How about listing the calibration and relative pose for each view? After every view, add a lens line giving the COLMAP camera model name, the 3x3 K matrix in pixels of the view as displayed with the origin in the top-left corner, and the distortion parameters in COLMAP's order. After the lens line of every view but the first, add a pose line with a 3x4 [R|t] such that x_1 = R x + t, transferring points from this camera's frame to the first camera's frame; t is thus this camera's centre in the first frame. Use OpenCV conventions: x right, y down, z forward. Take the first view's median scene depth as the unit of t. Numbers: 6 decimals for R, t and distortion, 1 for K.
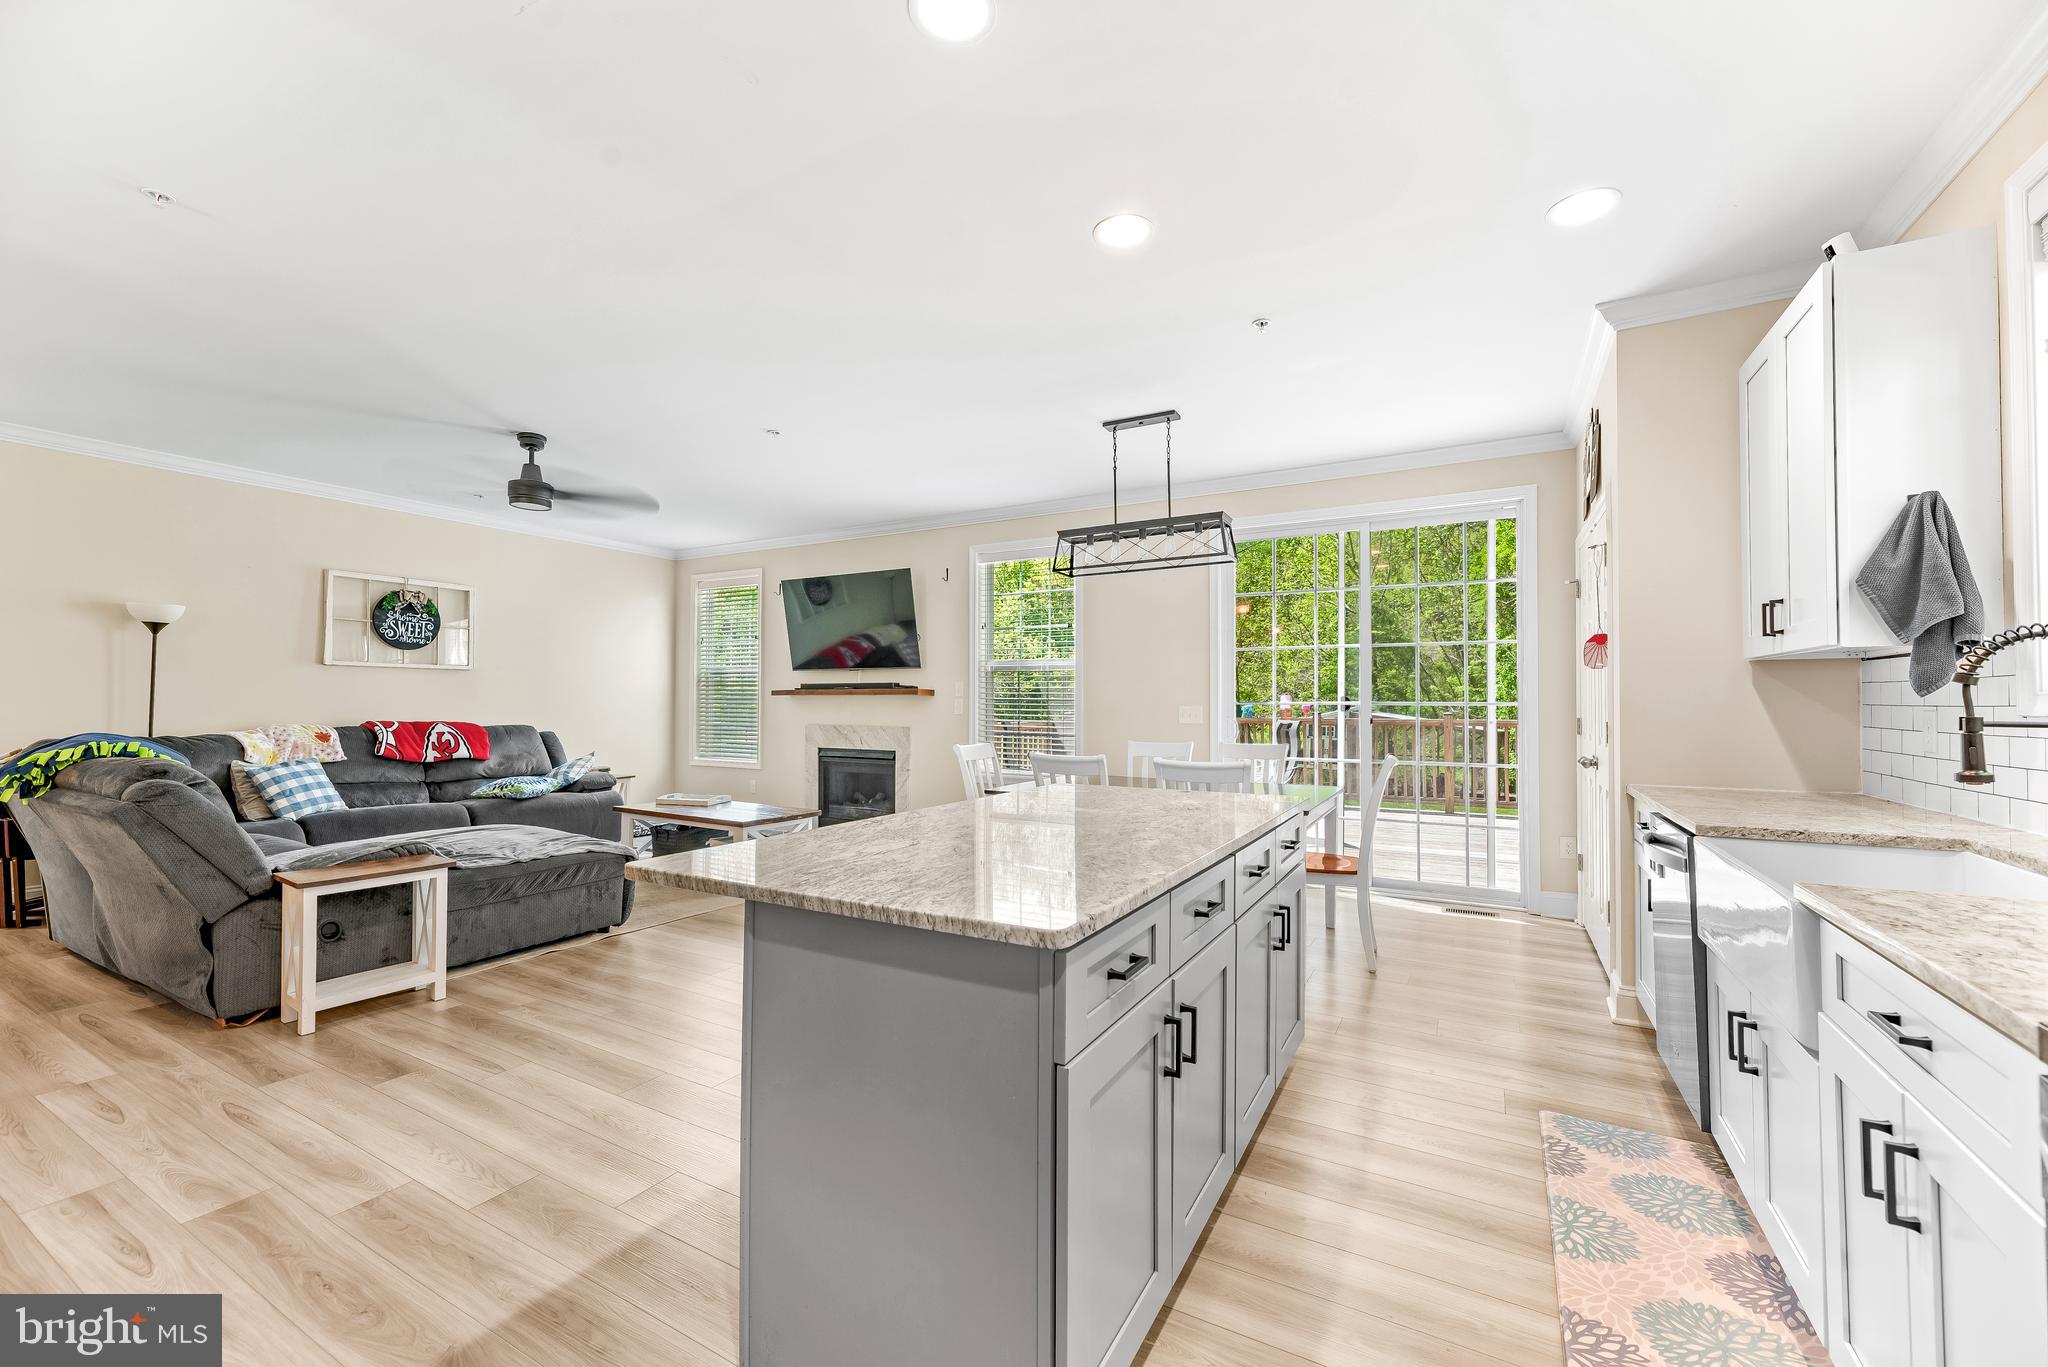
lens RADIAL K [[831.5, 0, 1011.9], [0, 831.5, 692.8], [0, 0, 1]] dist [0.001982, 0.000020]
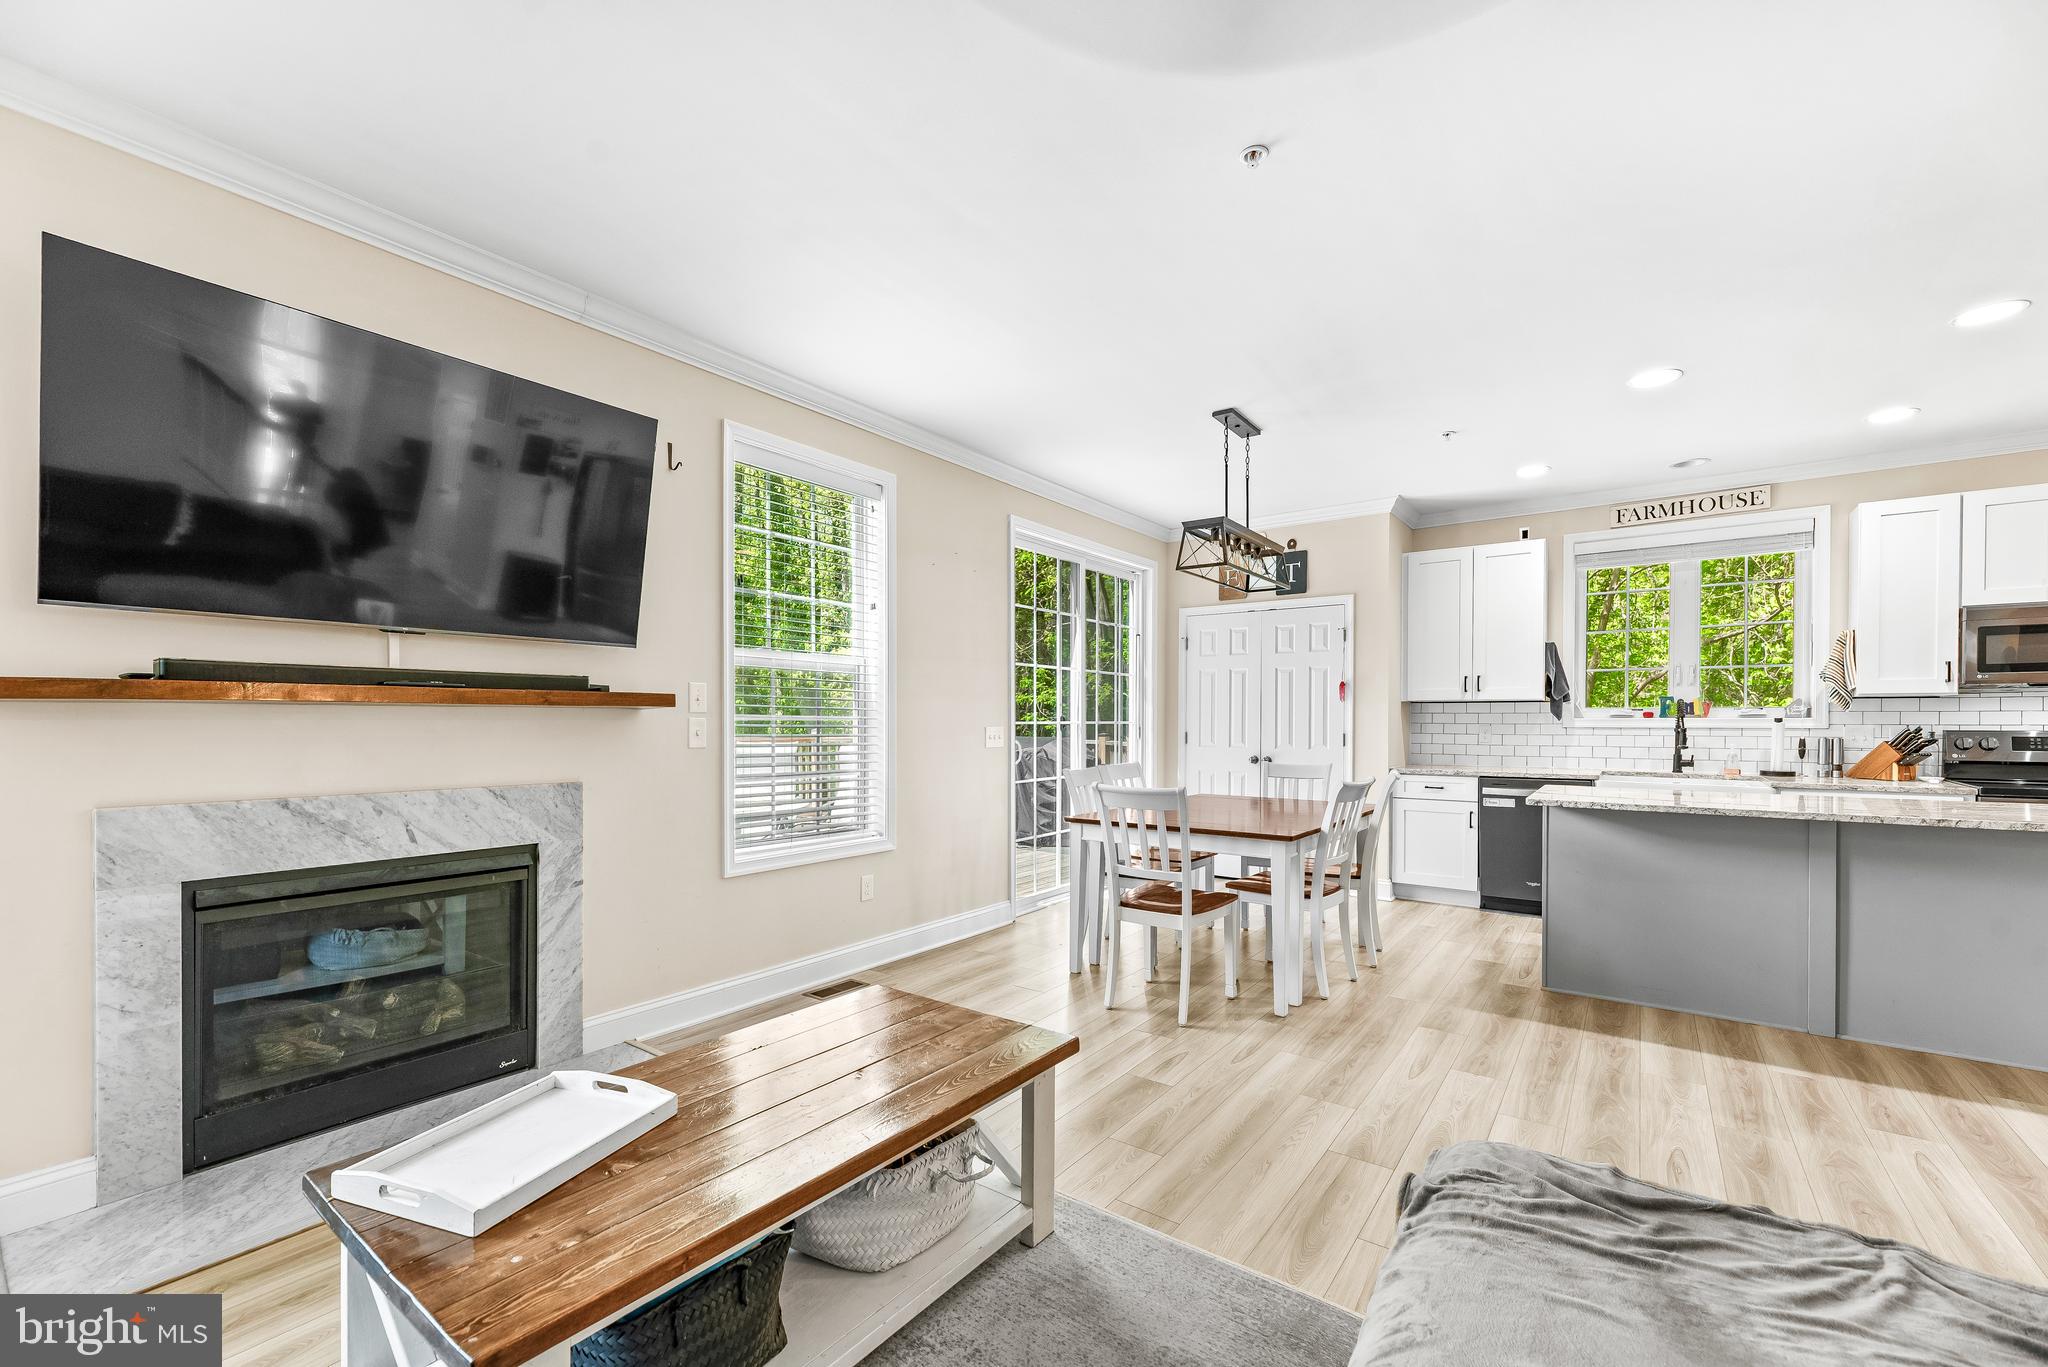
lens RADIAL K [[831.5, 0, 1030.8], [0, 831.5, 726.6], [0, 0, 1]] dist [0.001982, 0.000020]
pose [[0.117337, -0.008362, 0.993057, -1.065280], [-0.012156, 0.999878, 0.009856, 0.012017], [-0.993018, -0.013228, 0.117221, 1.480249]]
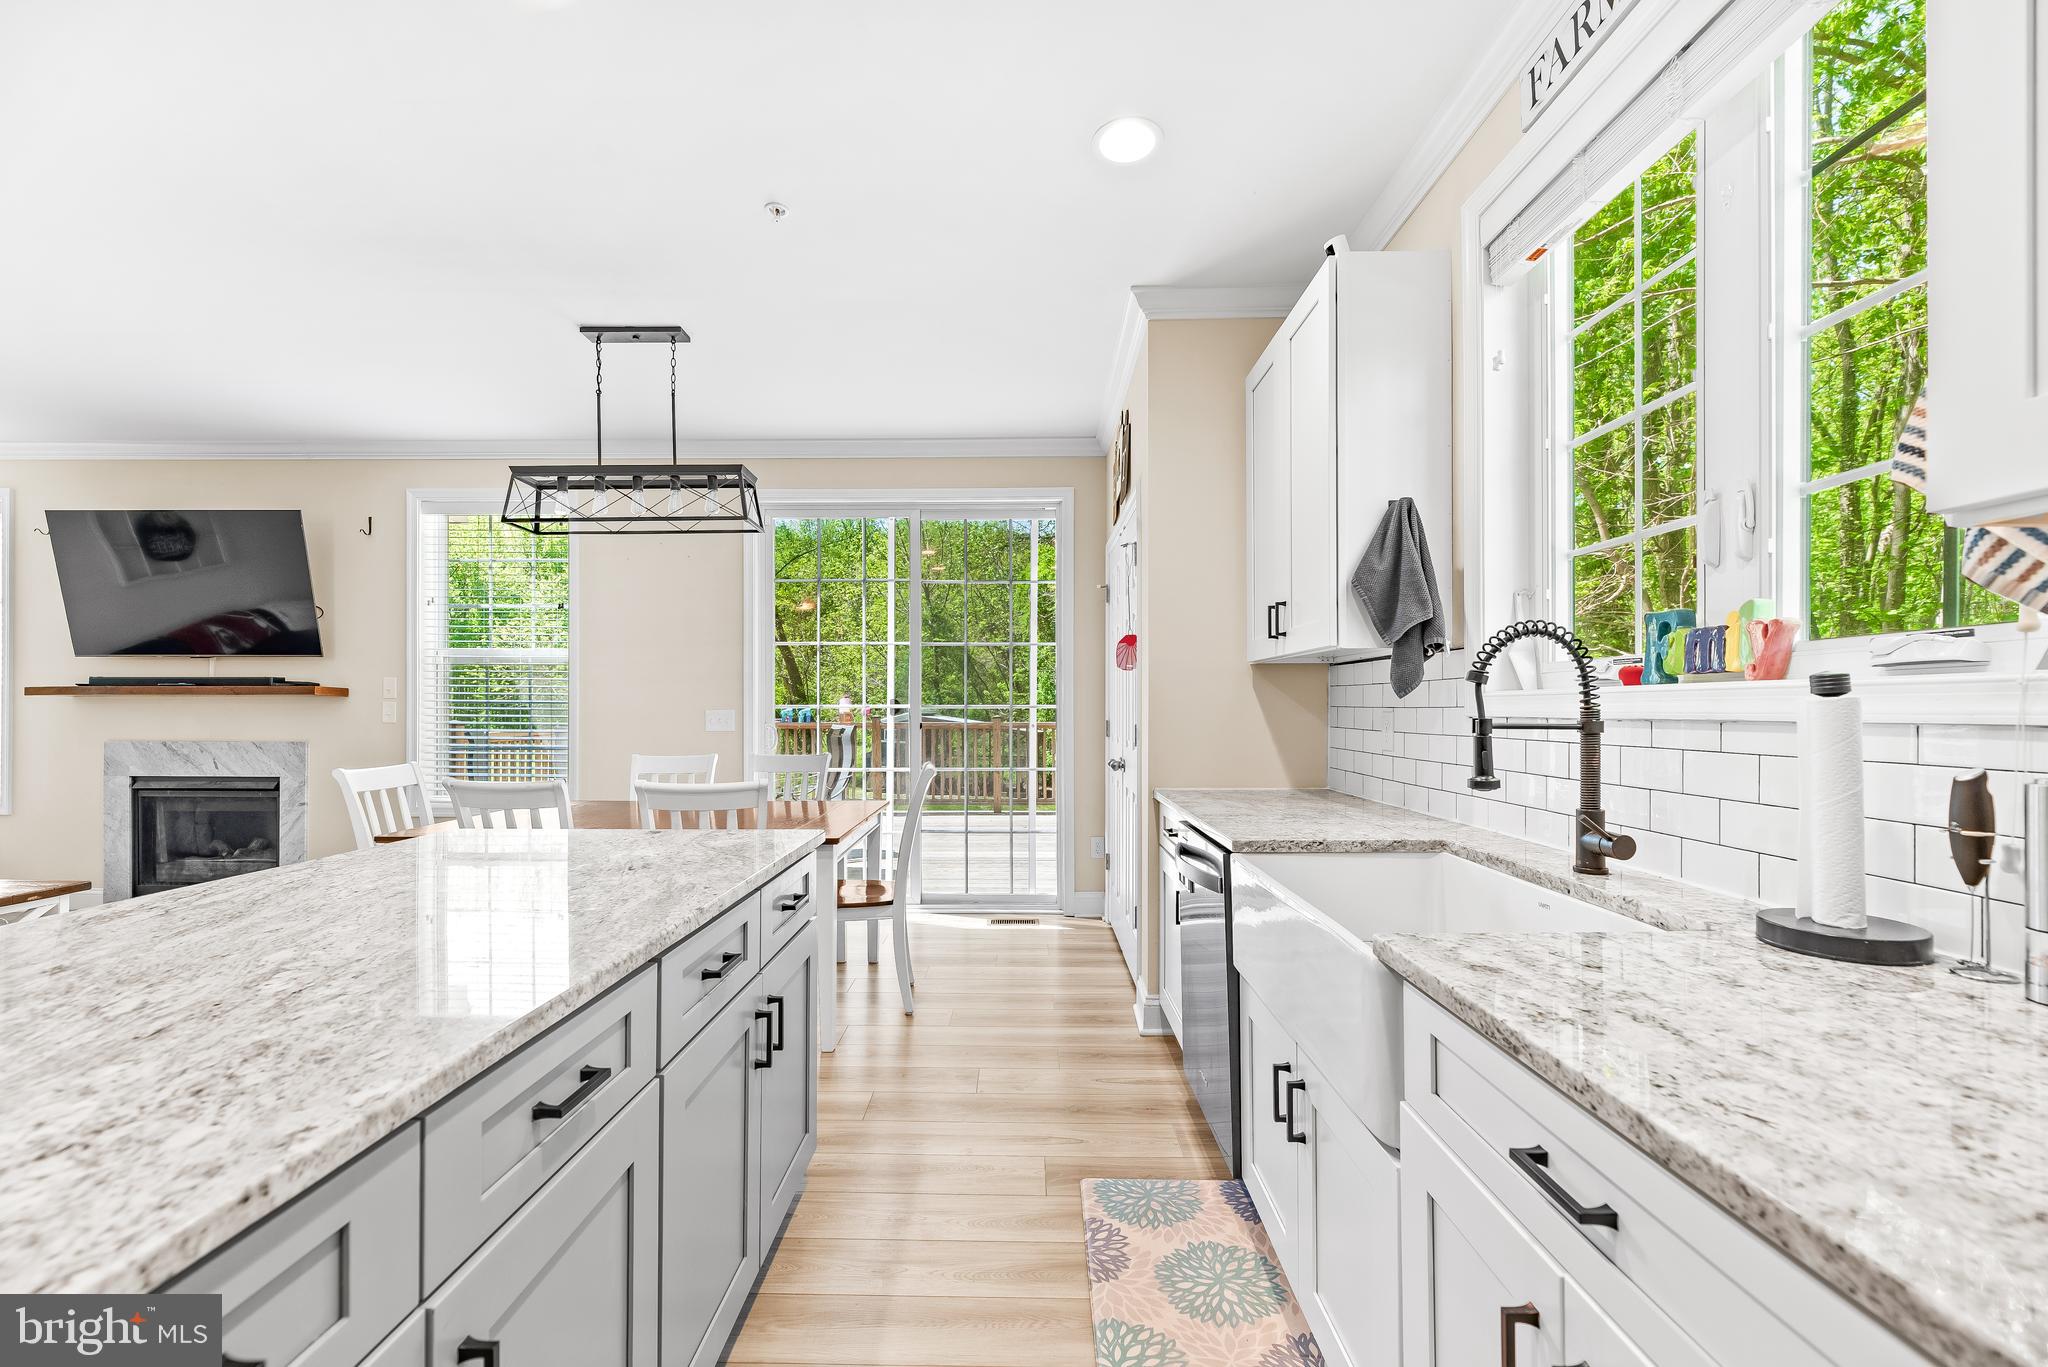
lens RADIAL K [[831.5, 0, 1018.4], [0, 831.5, 703.9], [0, 0, 1]] dist [0.001982, 0.000020]
pose [[0.874658, 0.000773, 0.484741, 0.124290], [-0.004762, 0.999964, 0.006998, 0.004468], [-0.484718, -0.008429, 0.874630, 0.219388]]
